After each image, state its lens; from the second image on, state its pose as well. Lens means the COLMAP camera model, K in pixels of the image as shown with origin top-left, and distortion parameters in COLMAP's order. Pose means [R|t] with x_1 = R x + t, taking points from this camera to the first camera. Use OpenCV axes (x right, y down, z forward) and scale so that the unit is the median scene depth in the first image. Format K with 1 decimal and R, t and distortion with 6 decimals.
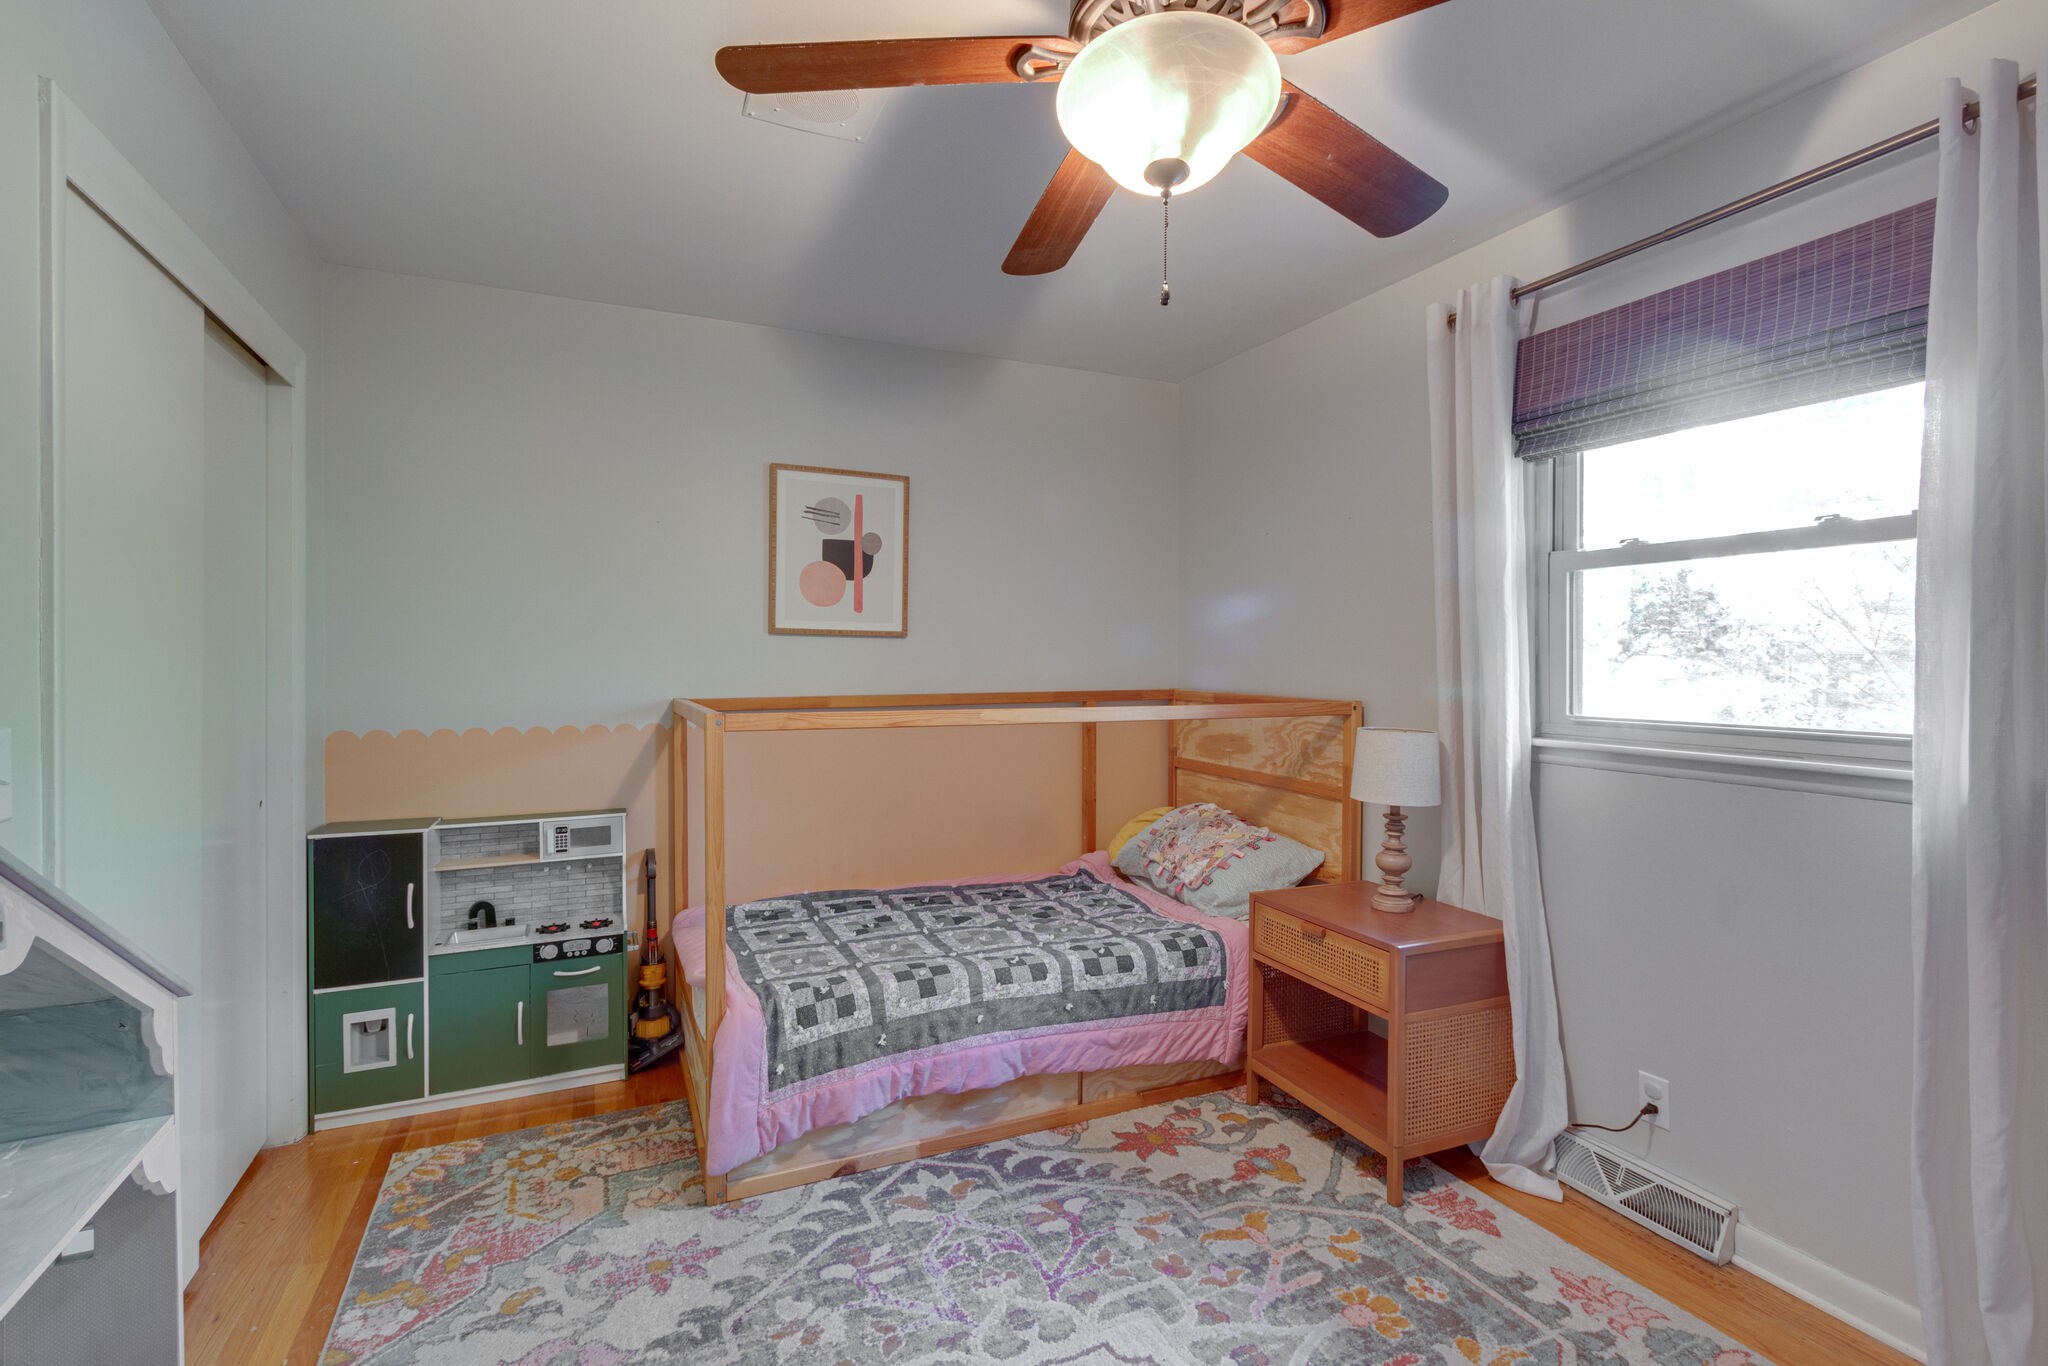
lens RADIAL K [[937.5, 0, 1022.9], [0, 937.5, 670.2], [0, 0, 1]] dist [-0.001779, -0.000328]
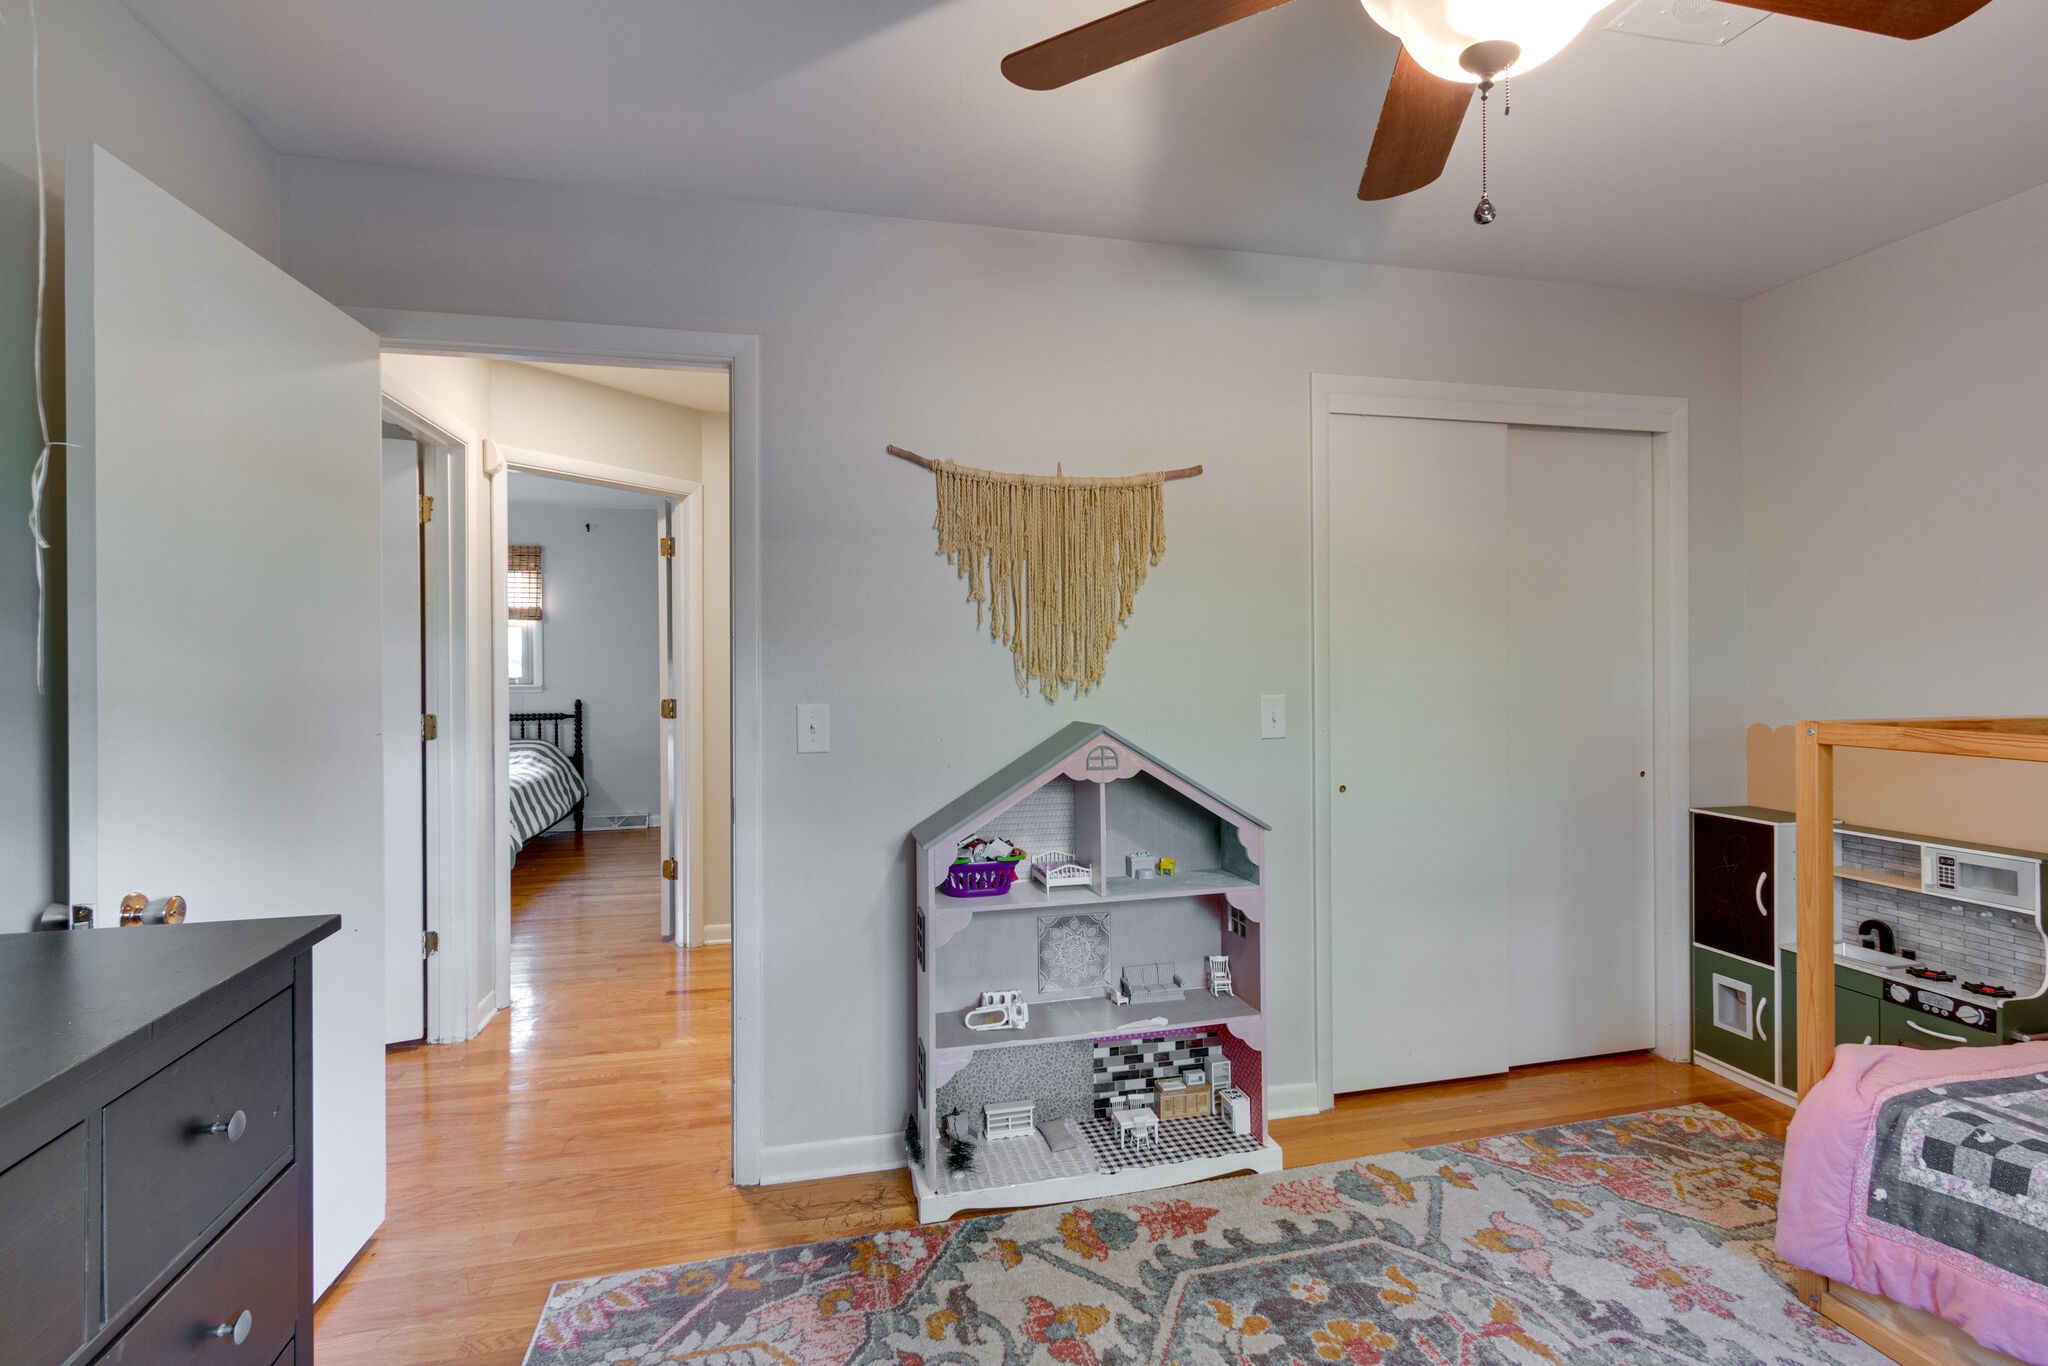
lens RADIAL K [[937.5, 0, 1023.7], [0, 937.5, 672.6], [0, 0, 1]] dist [-0.001779, -0.000328]
pose [[-0.198211, 0.009556, -0.980113, 0.555966], [-0.000644, 0.999951, 0.009880, -0.004617], [0.980159, 0.002589, -0.198195, 0.419518]]
